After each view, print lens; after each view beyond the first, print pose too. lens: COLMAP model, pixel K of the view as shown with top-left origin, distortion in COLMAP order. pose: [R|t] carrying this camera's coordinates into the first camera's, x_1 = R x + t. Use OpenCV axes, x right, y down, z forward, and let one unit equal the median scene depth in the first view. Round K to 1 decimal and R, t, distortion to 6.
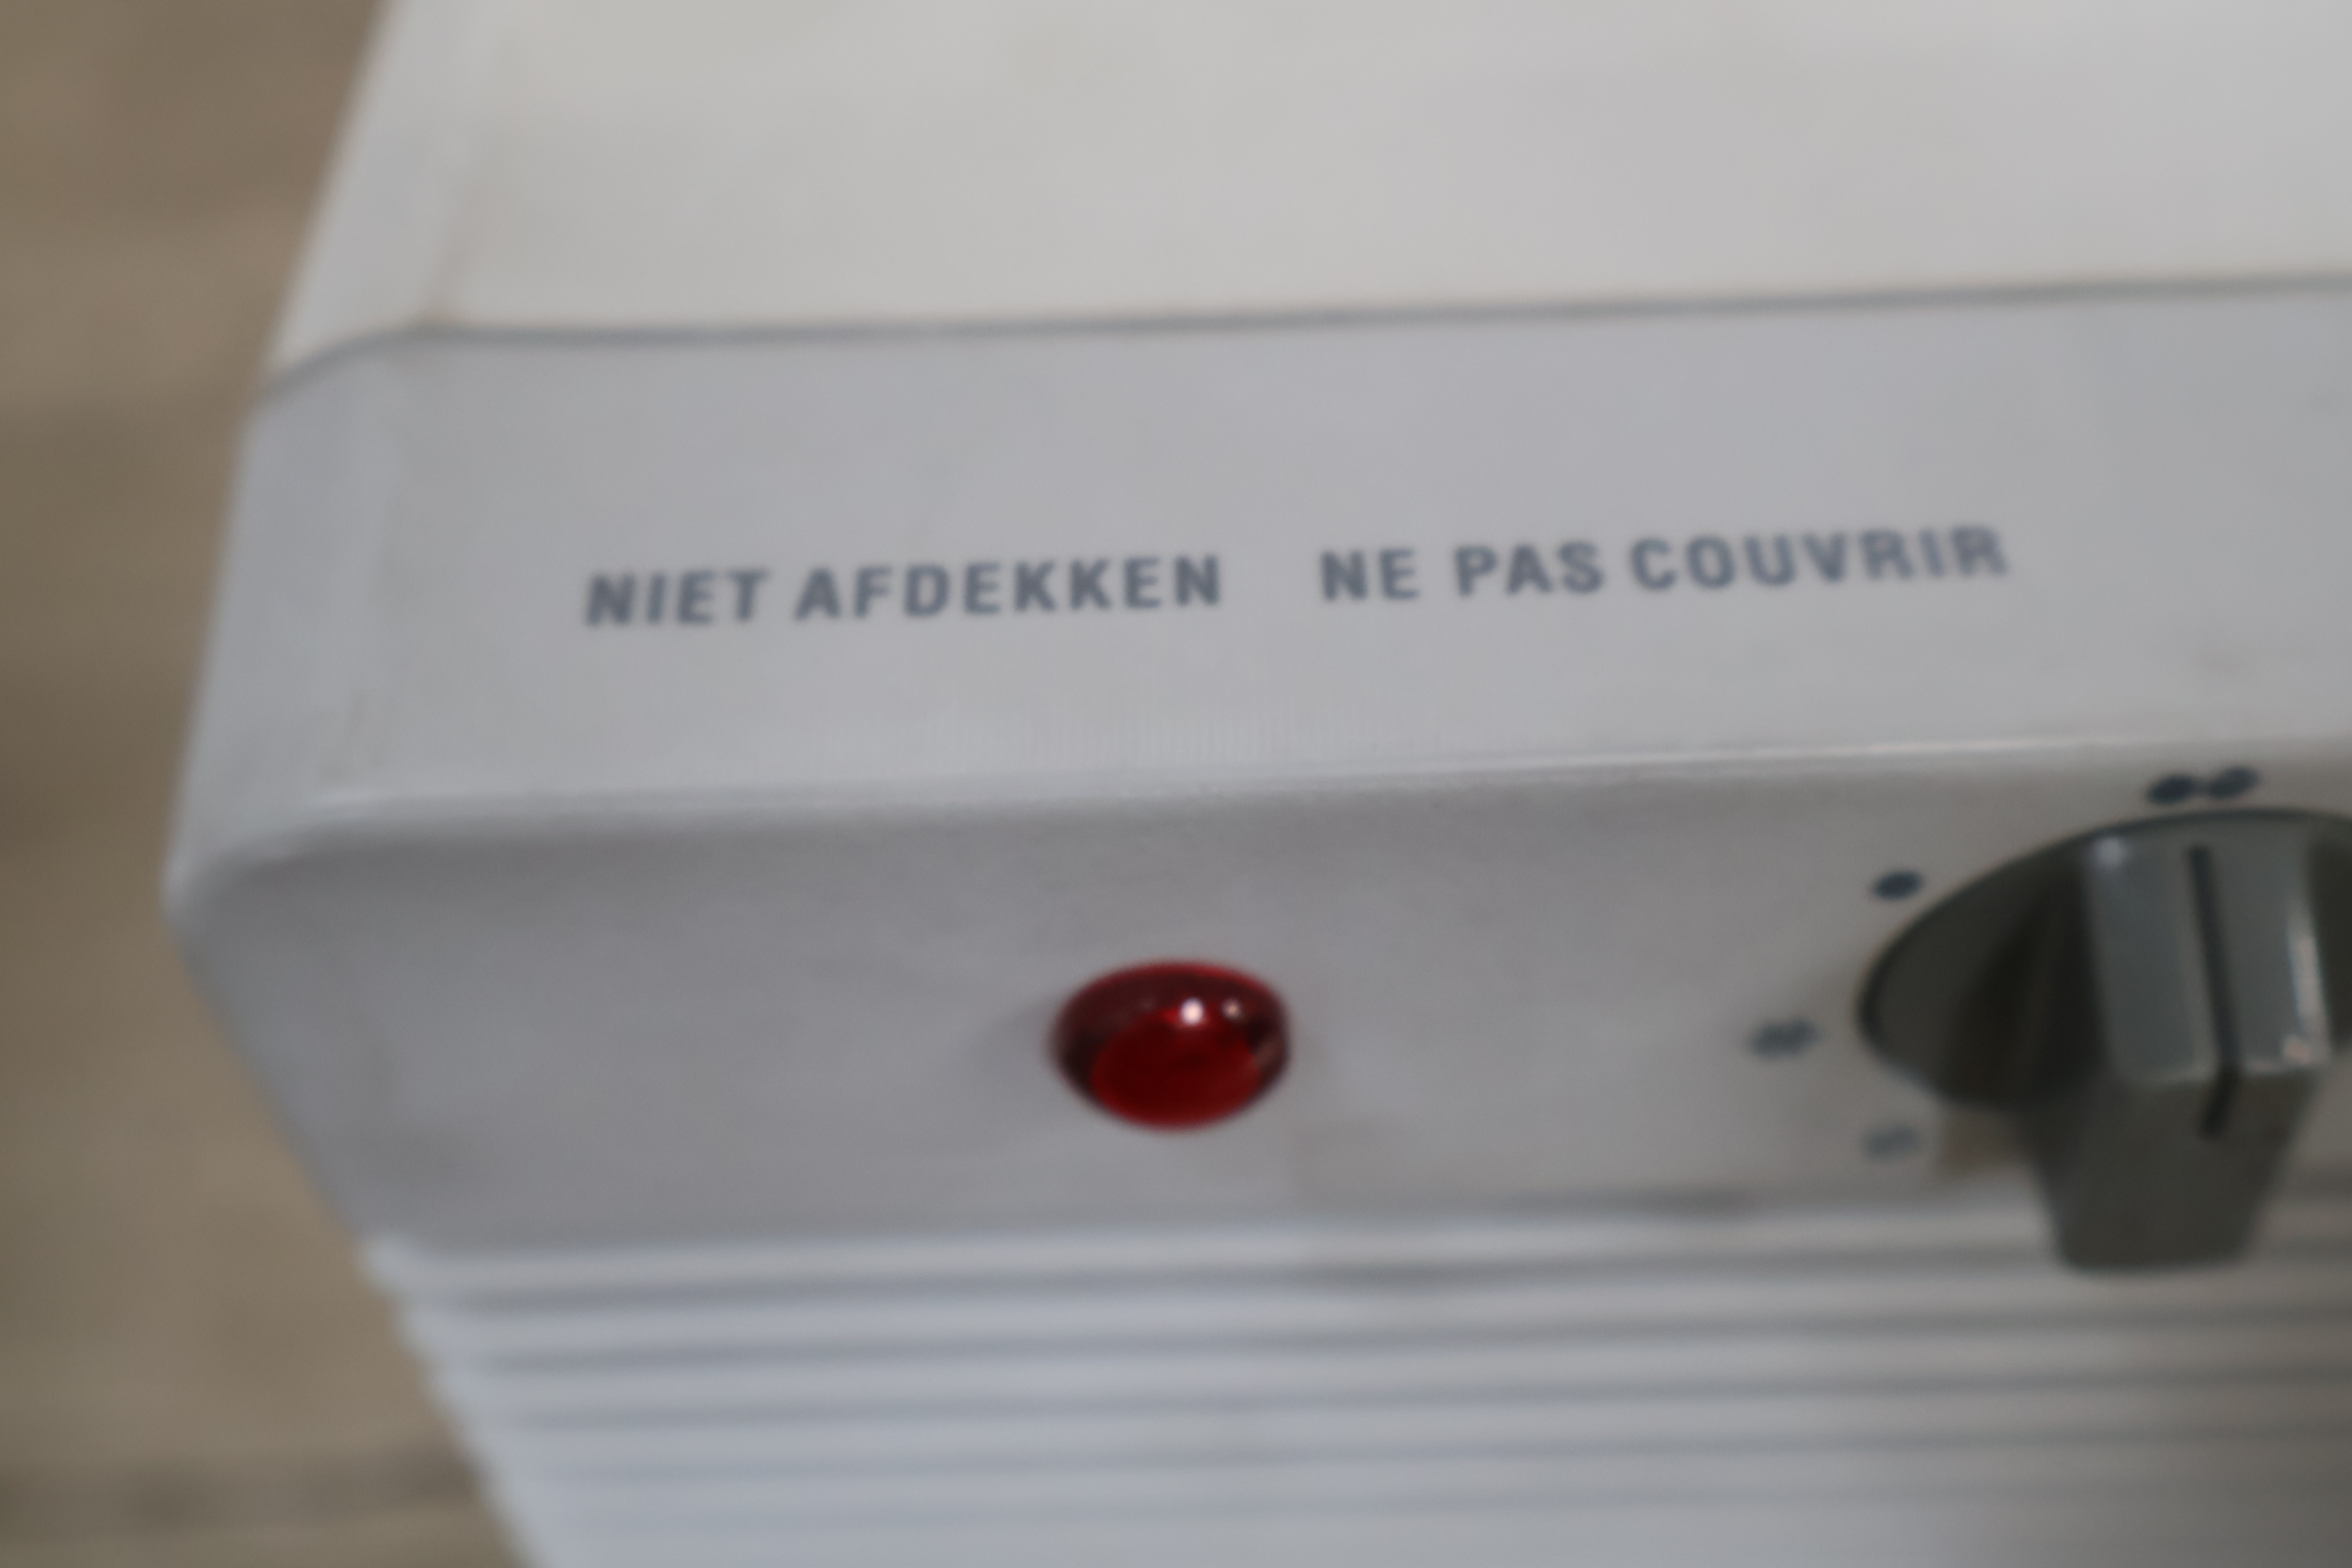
lens RADIAL K [[2594.5, 0, 1210.0], [0, 2594.5, 839.6], [0, 0, 1]] dist [0.036870, 0.011364]
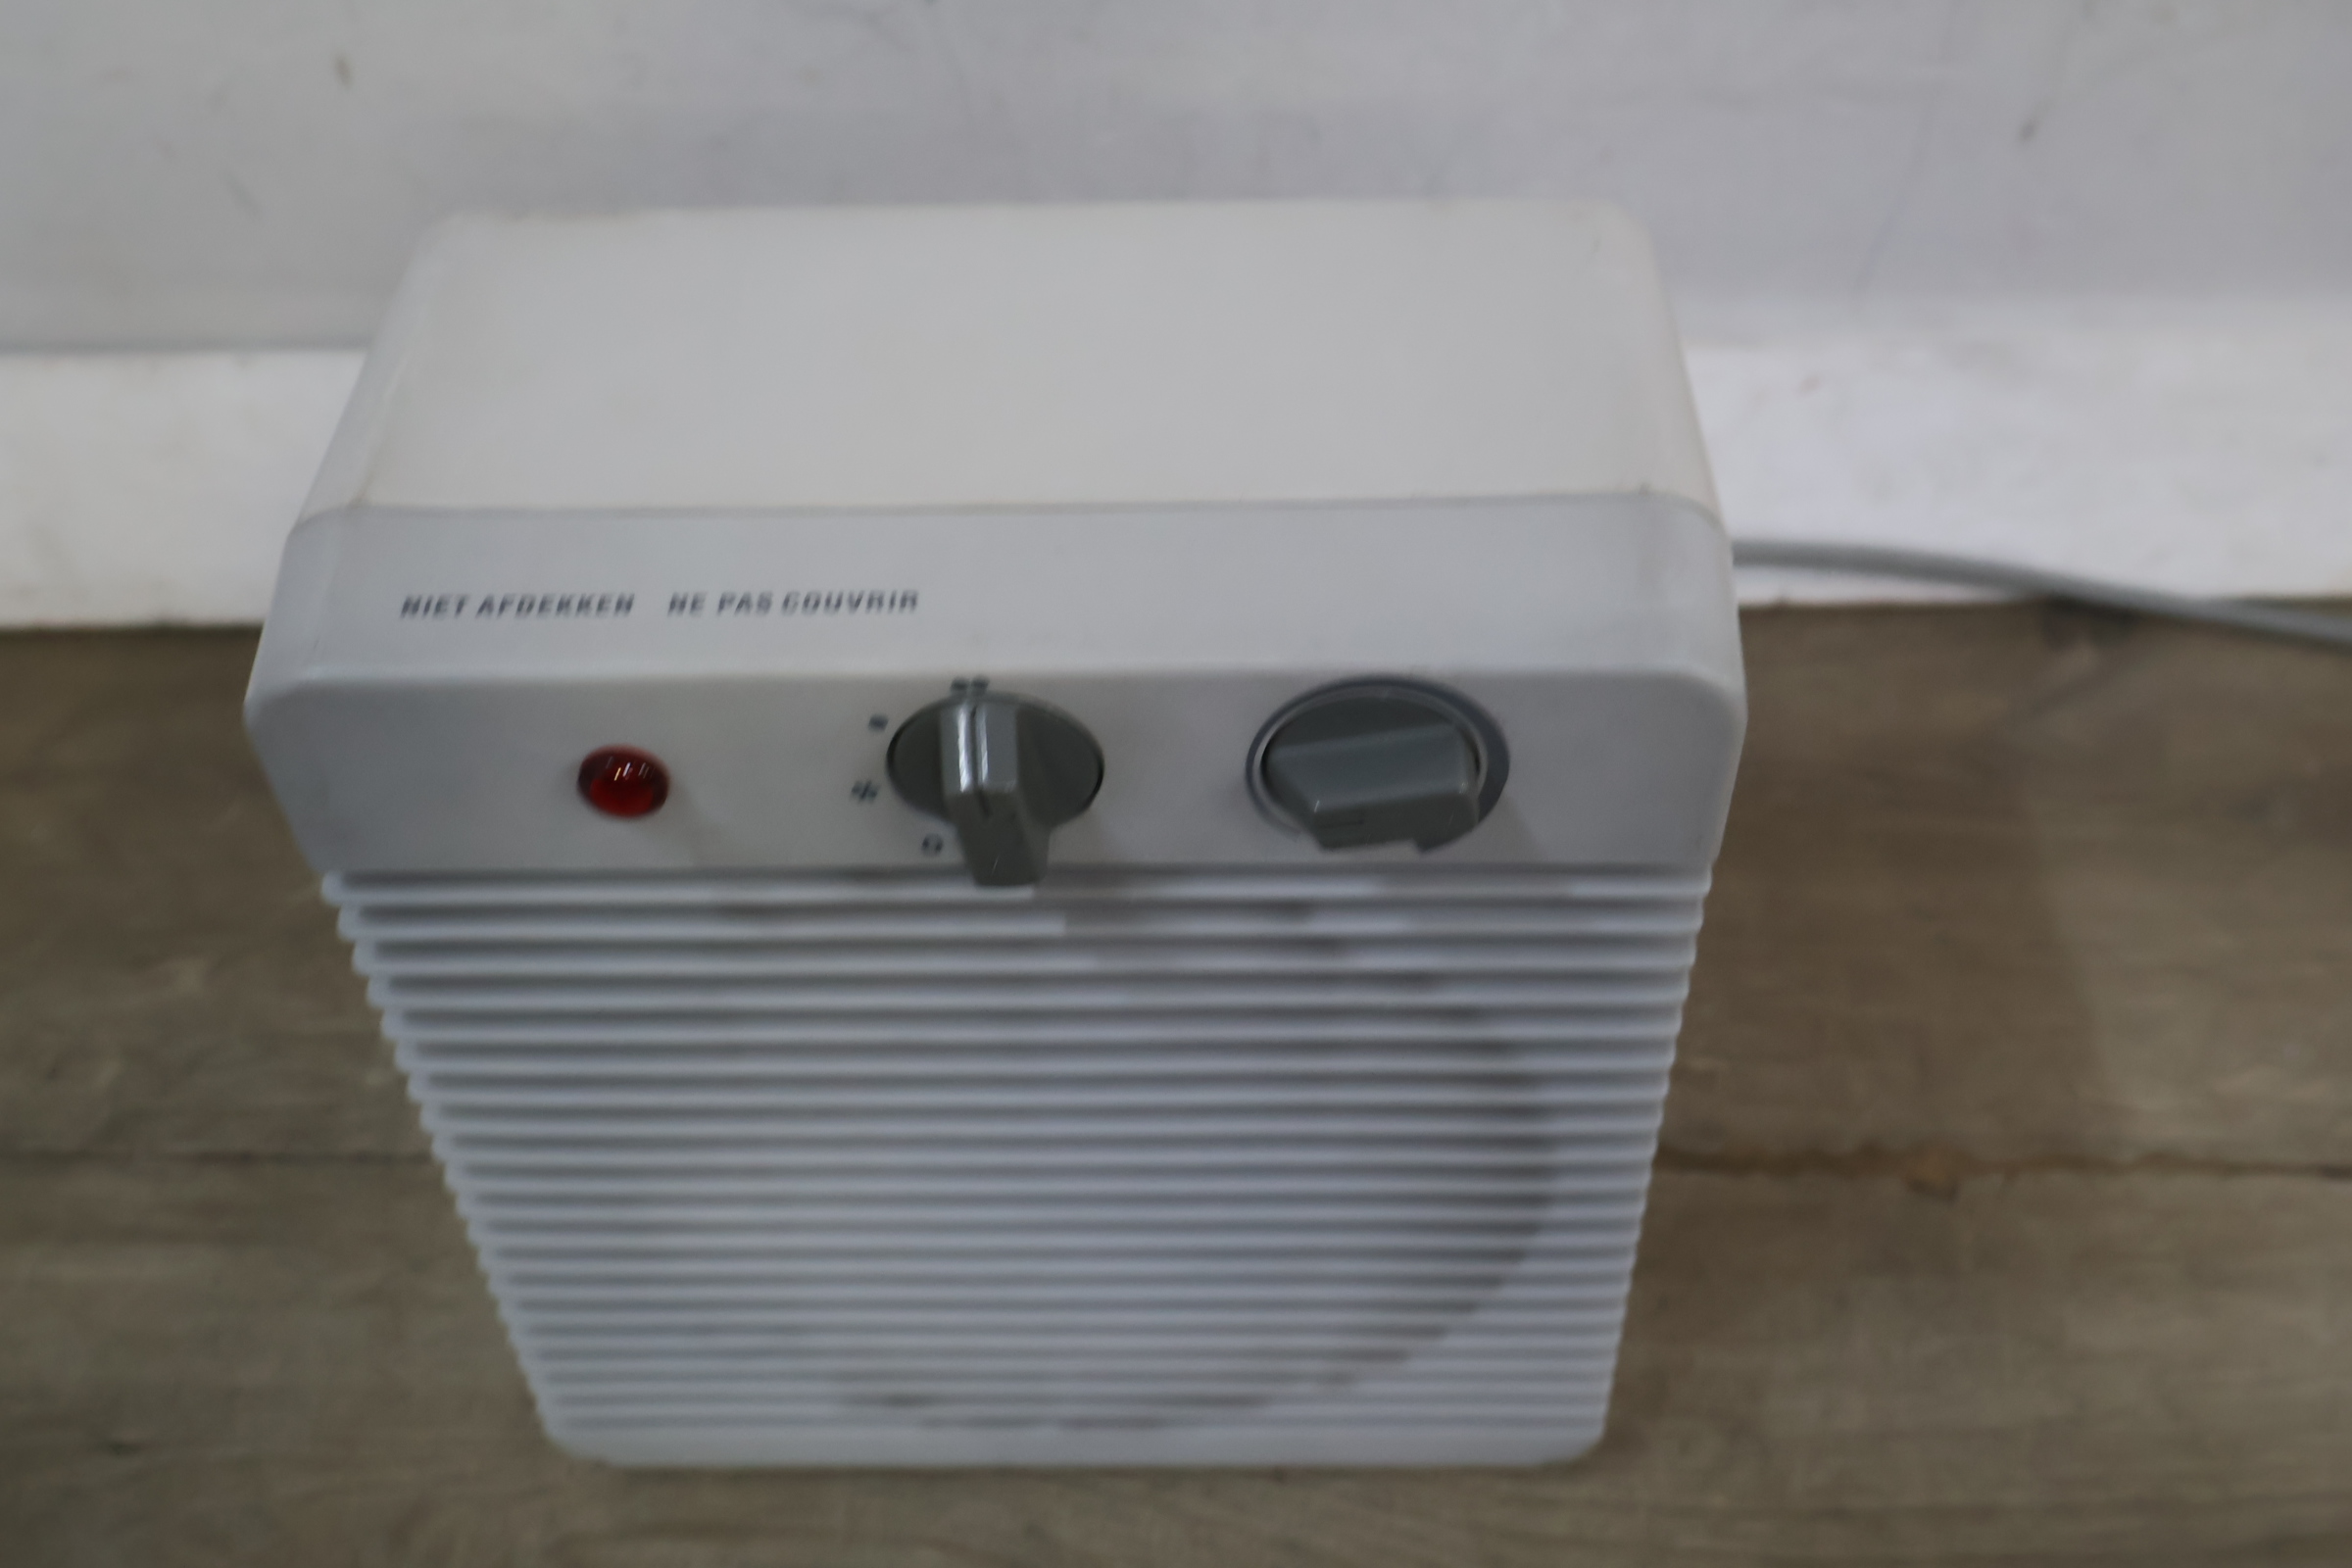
lens RADIAL K [[2519.7, 0, 1185.1], [0, 2519.7, 772.5], [0, 0, 1]] dist [0.000555, -0.012055]
pose [[0.999418, 0.025657, -0.022473, 0.647059], [-0.027373, 0.996445, -0.079681, 0.270024], [0.020349, 0.080250, 0.996567, -1.608587]]
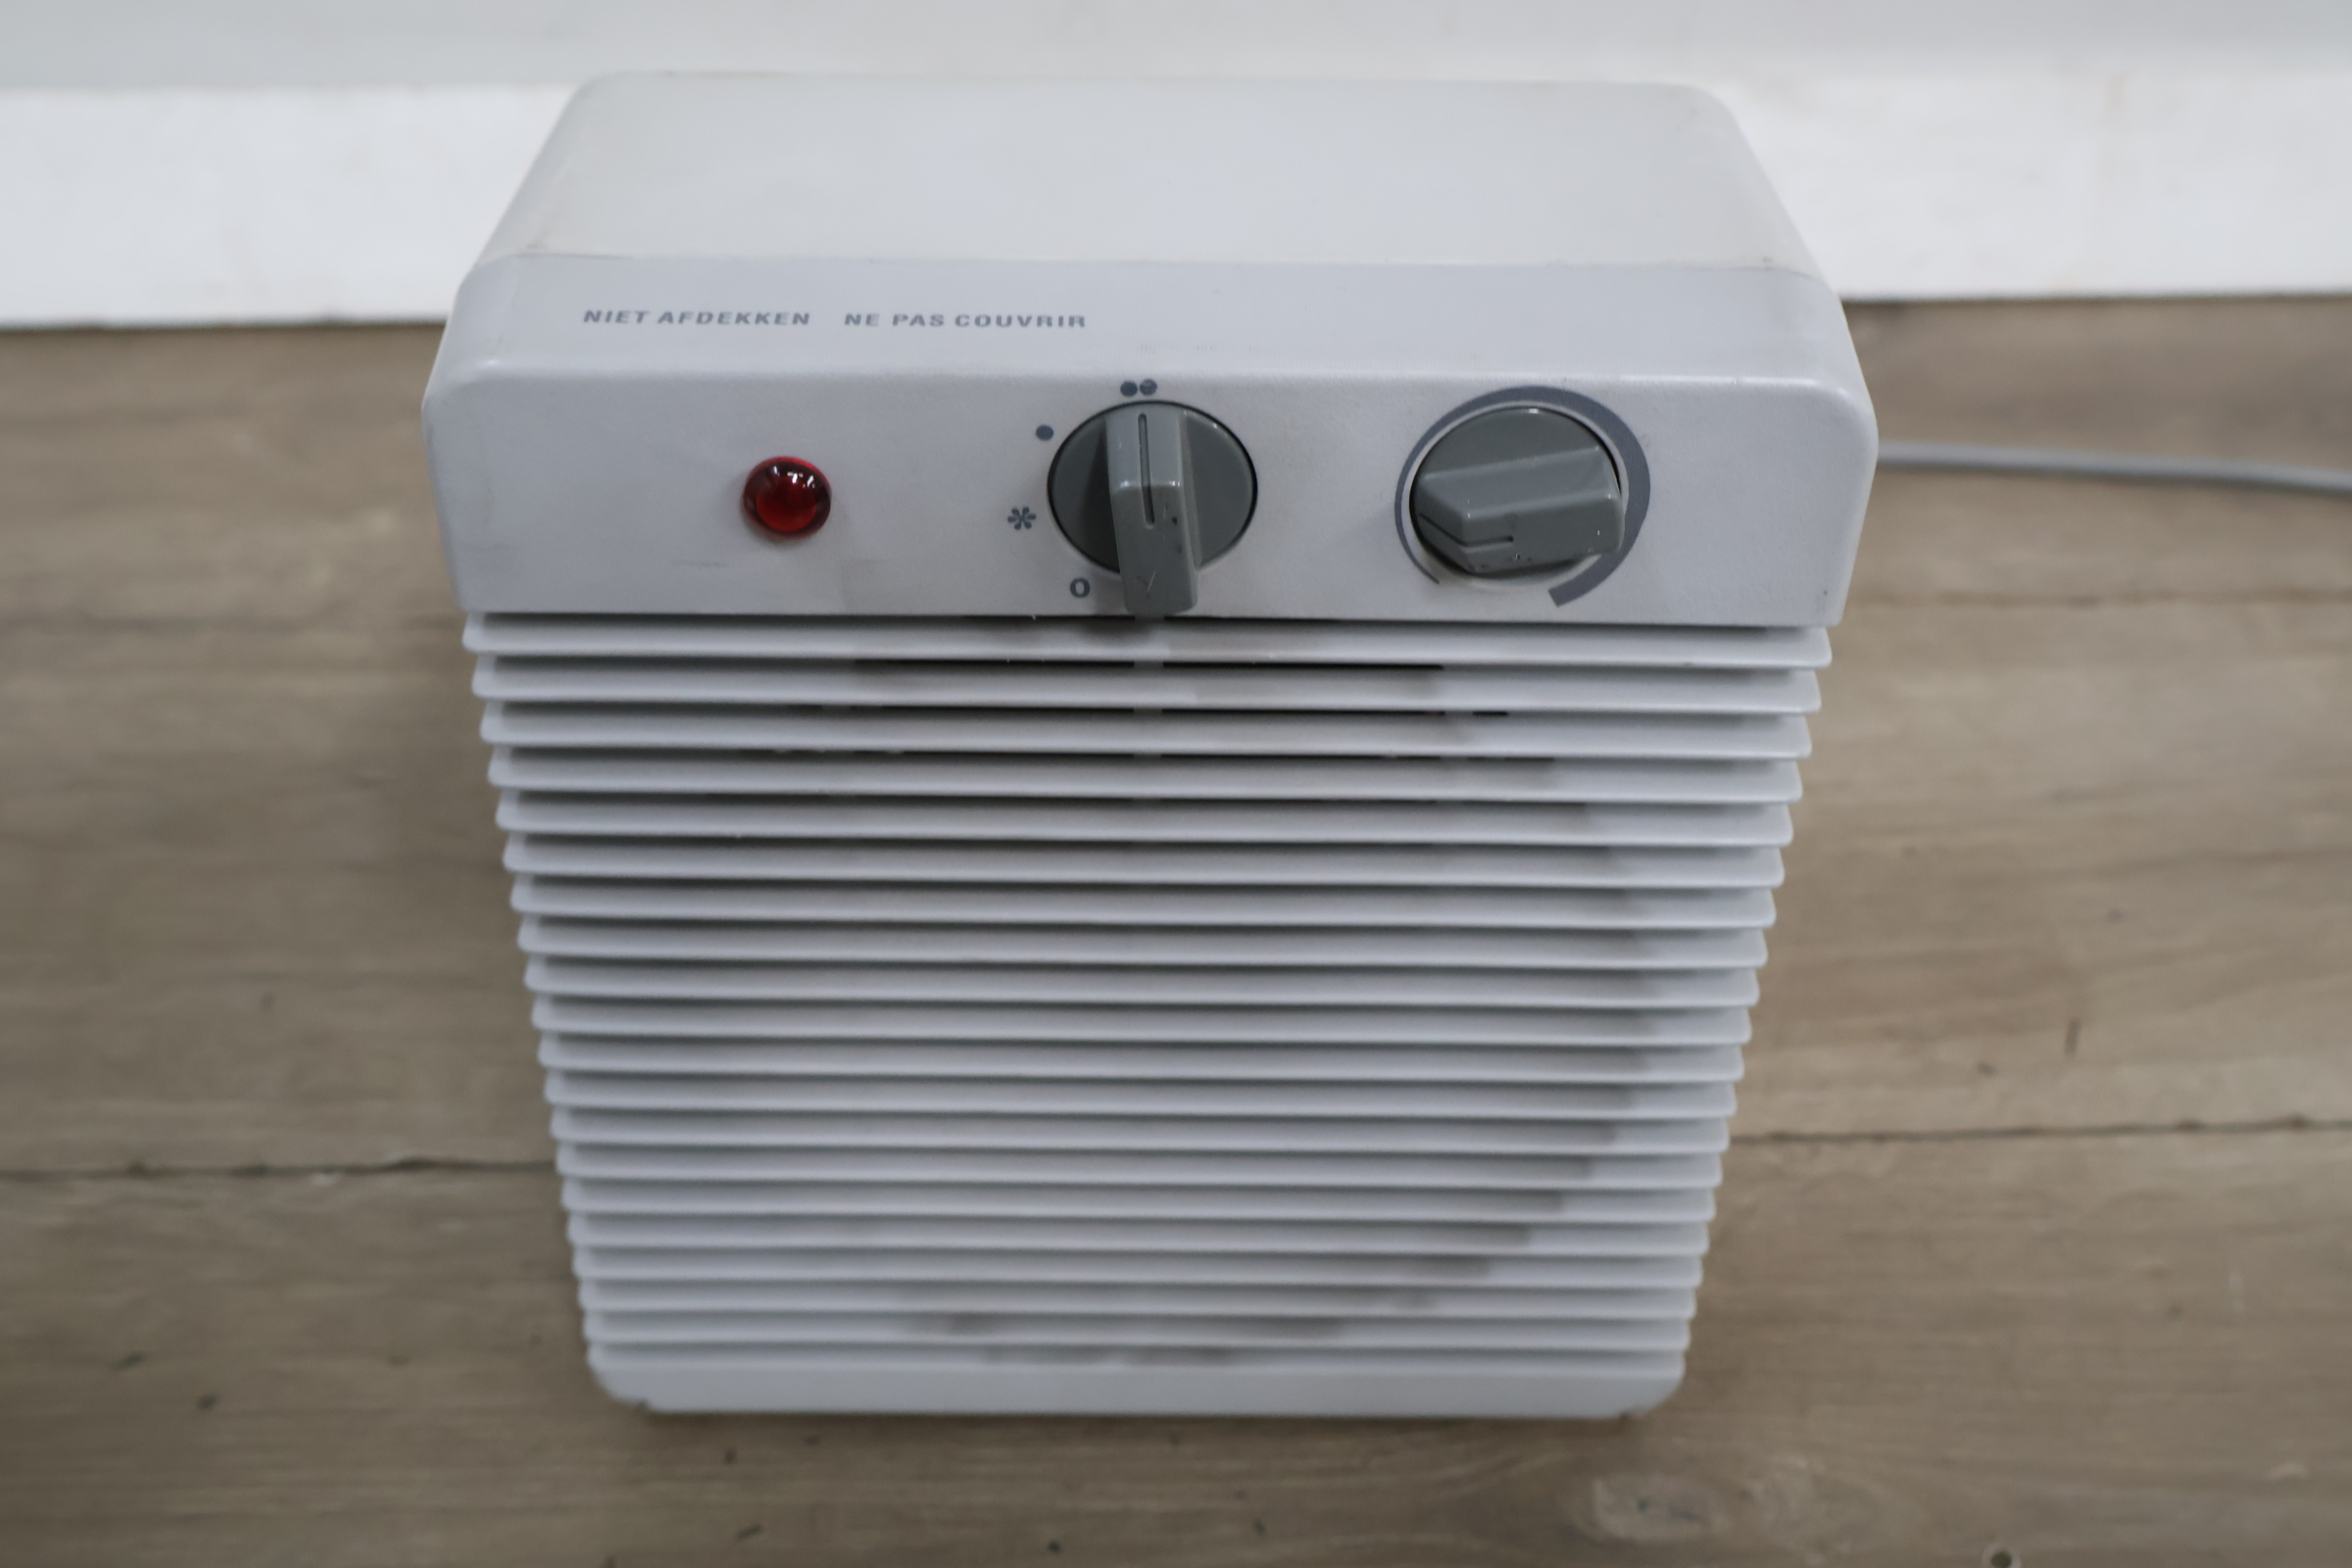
lens RADIAL K [[2530.4, 0, 1172.3], [0, 2530.4, 789.5], [0, 0, 1]] dist [0.006869, -0.006334]
pose [[0.998967, 0.043502, 0.013145, 0.384292], [-0.038650, 0.965440, -0.257745, 1.087640], [-0.023903, 0.256970, 0.966124, -1.536485]]
